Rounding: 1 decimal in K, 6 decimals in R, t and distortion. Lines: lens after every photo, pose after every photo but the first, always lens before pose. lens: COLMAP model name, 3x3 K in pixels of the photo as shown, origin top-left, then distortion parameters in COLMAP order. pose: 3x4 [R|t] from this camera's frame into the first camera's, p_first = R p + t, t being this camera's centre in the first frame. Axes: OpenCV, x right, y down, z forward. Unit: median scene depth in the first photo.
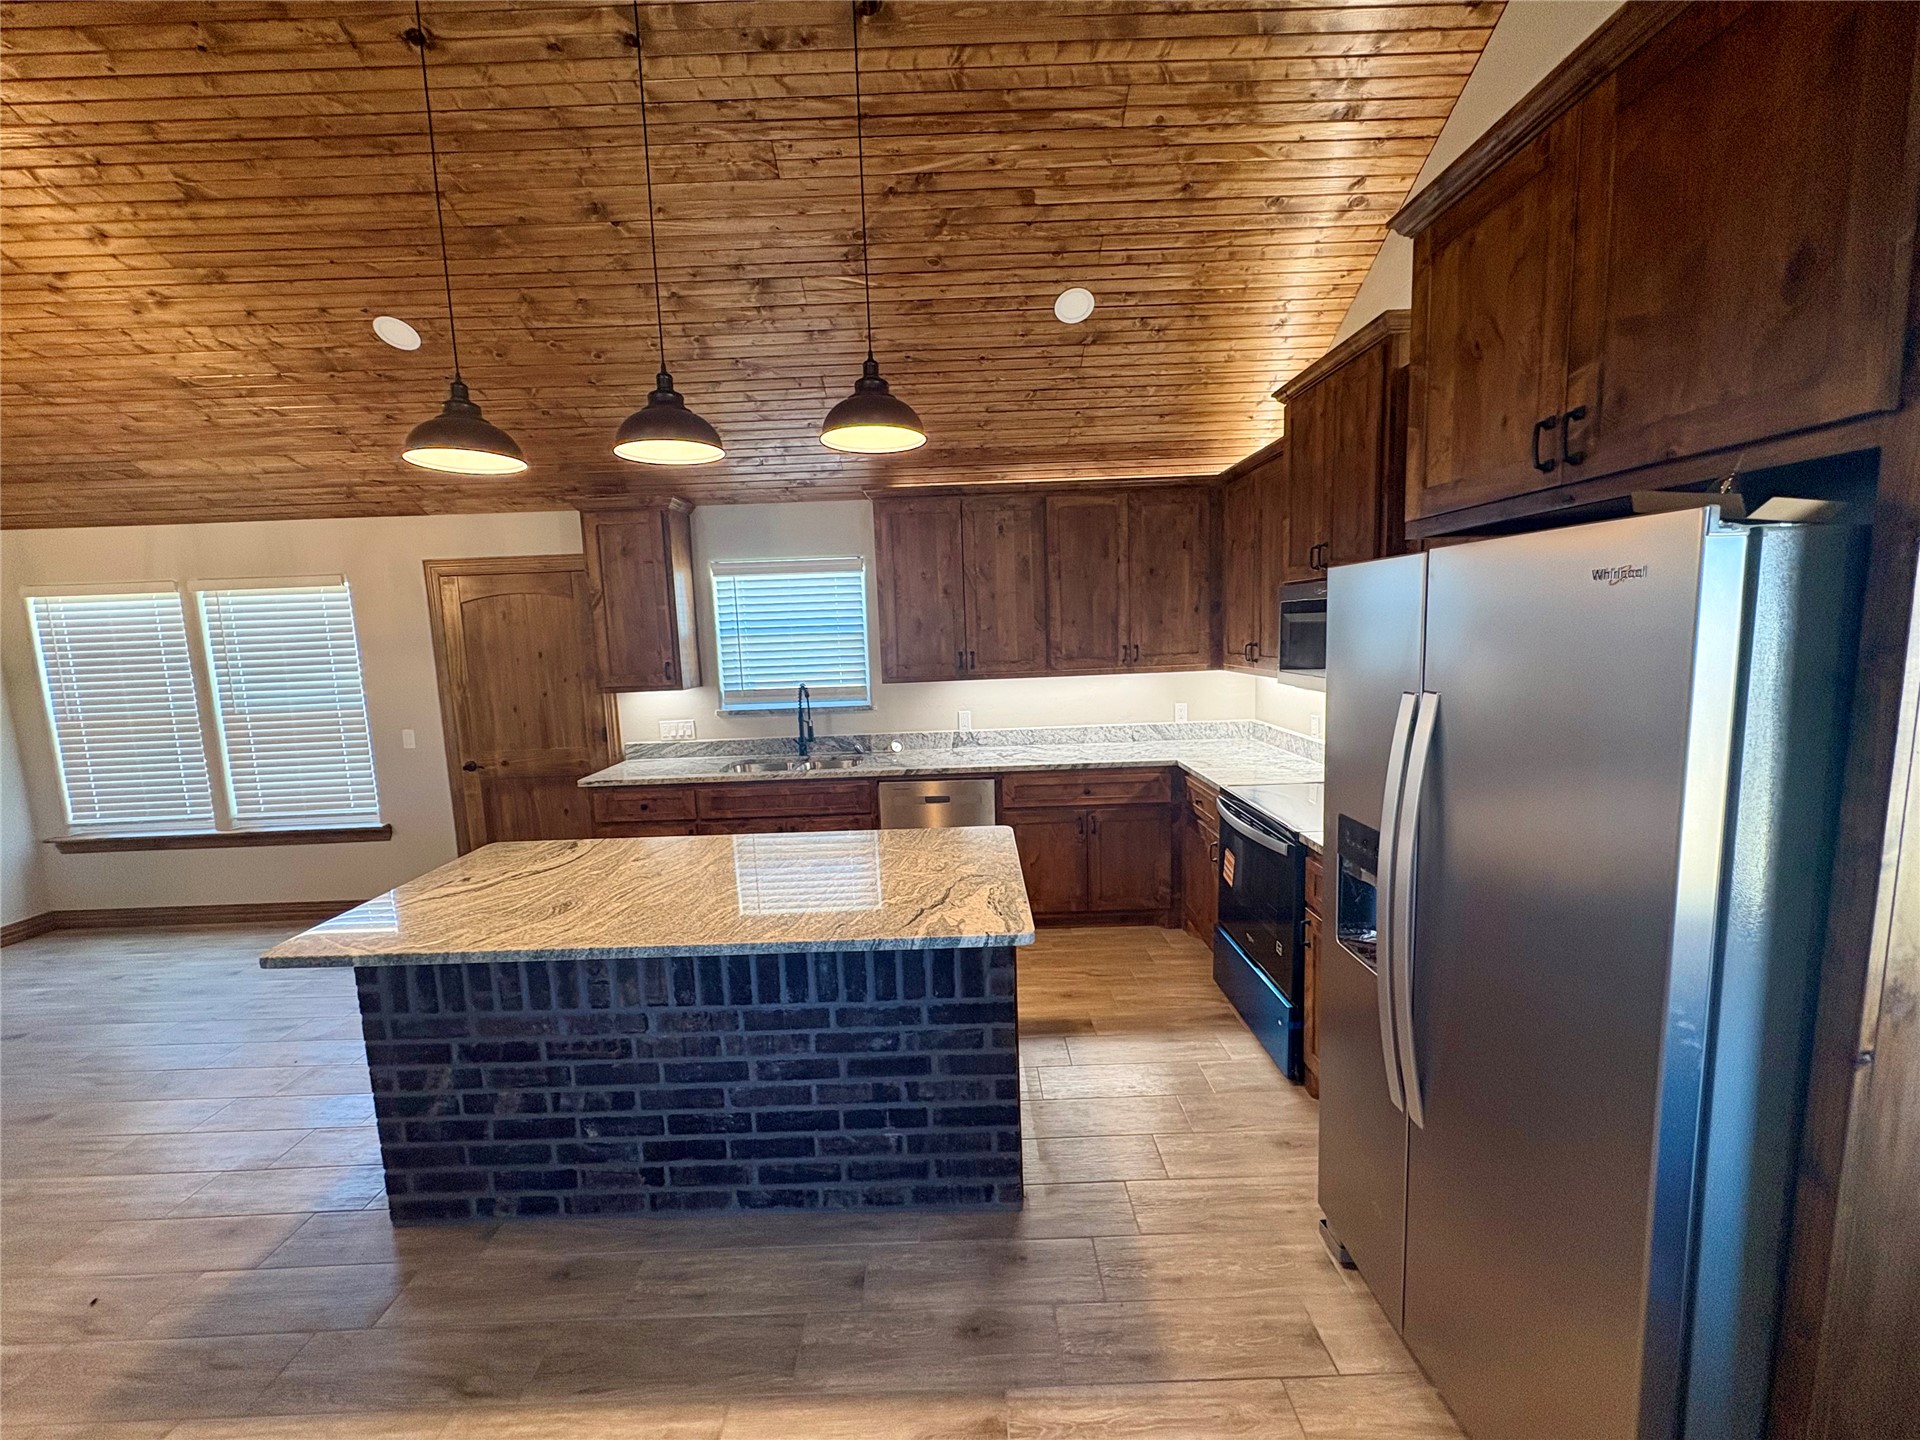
lens RADIAL K [[763.6, 0, 958.6], [0, 763.6, 722.5], [0, 0, 1]] dist [-0.001023, -0.000093]
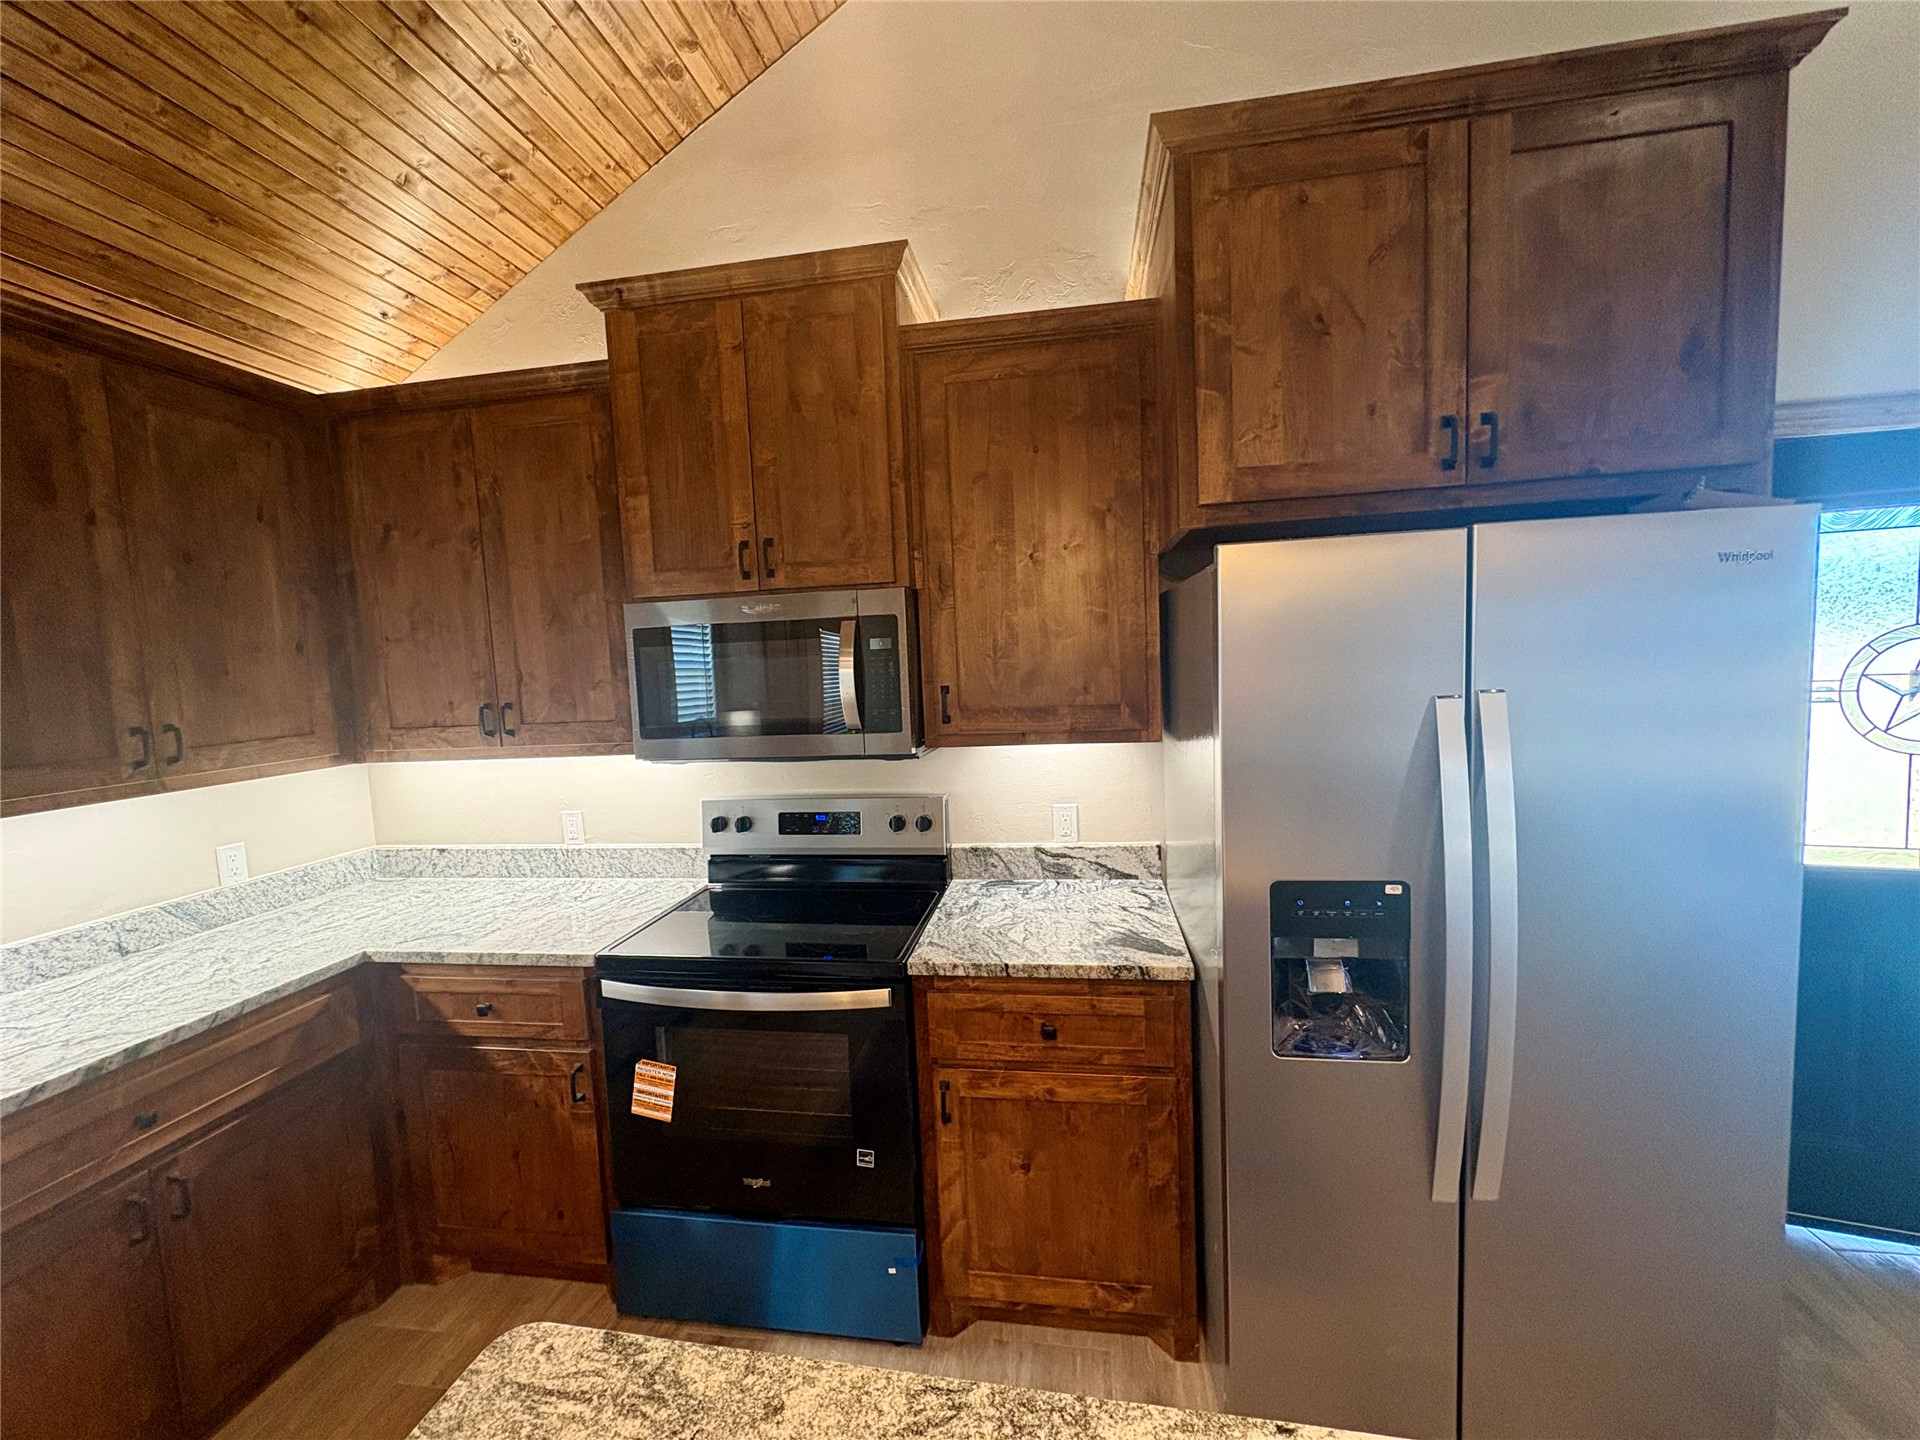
lens RADIAL K [[763.6, 0, 955.0], [0, 763.6, 723.6], [0, 0, 1]] dist [-0.001023, -0.000093]
pose [[0.164378, -0.050932, 0.985082, -0.134972], [0.160831, 0.986686, 0.024177, -0.049668], [-0.973198, 0.154457, 0.170380, 0.593421]]
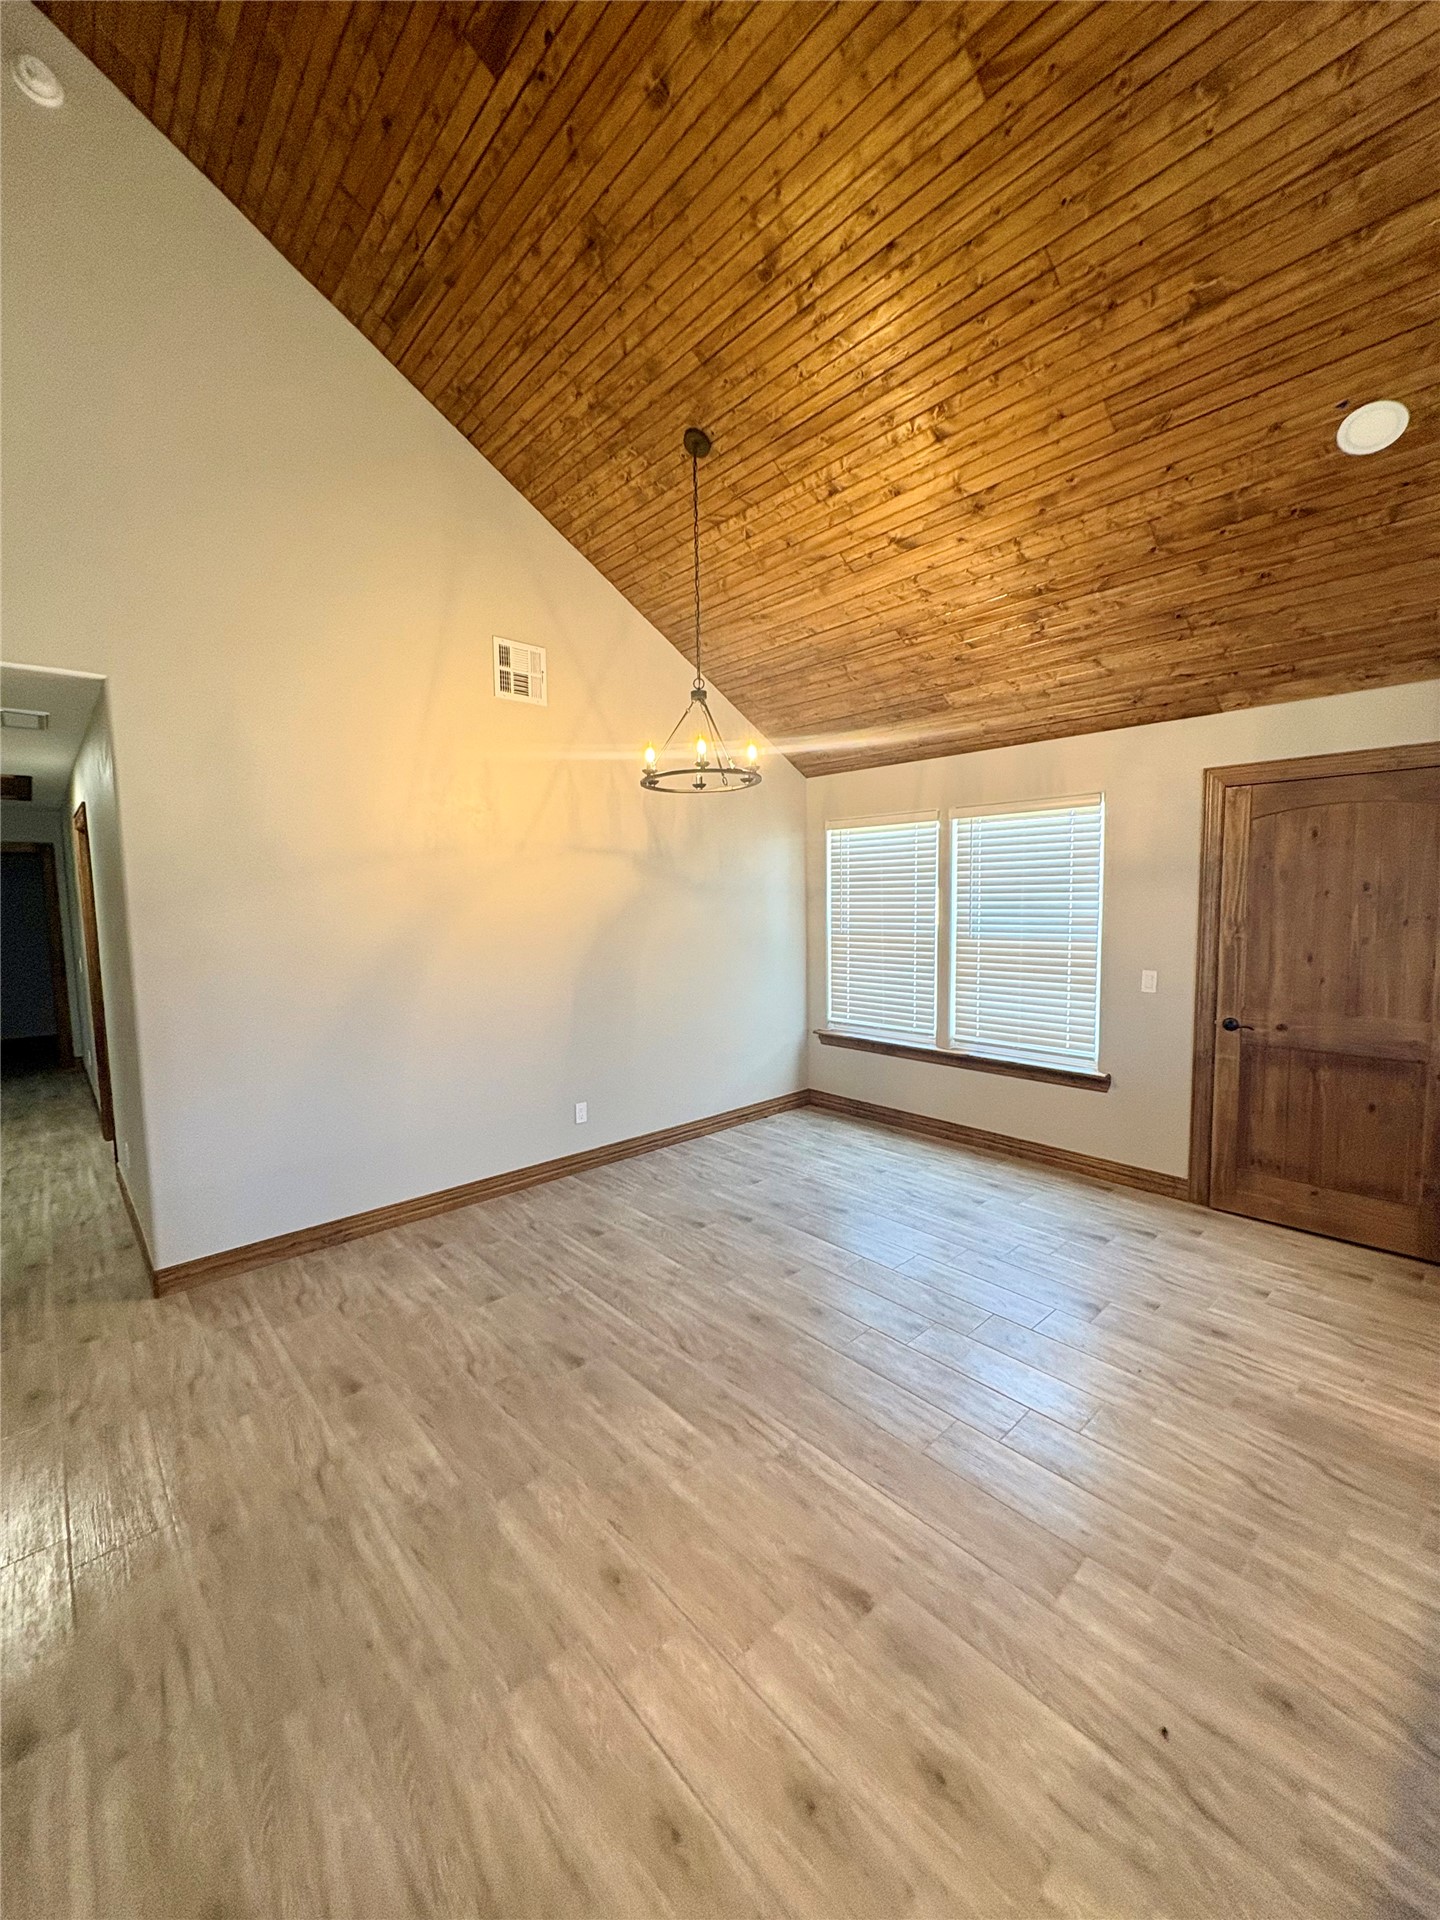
lens RADIAL K [[763.6, 0, 715.4], [0, 763.6, 961.7], [0, 0, 1]] dist [-0.001023, -0.000093]
pose [[0.663392, 0.093670, -0.742386, -0.529213], [-0.101278, 0.994244, 0.034947, 0.024111], [0.741387, 0.052004, 0.669060, 0.084054]]
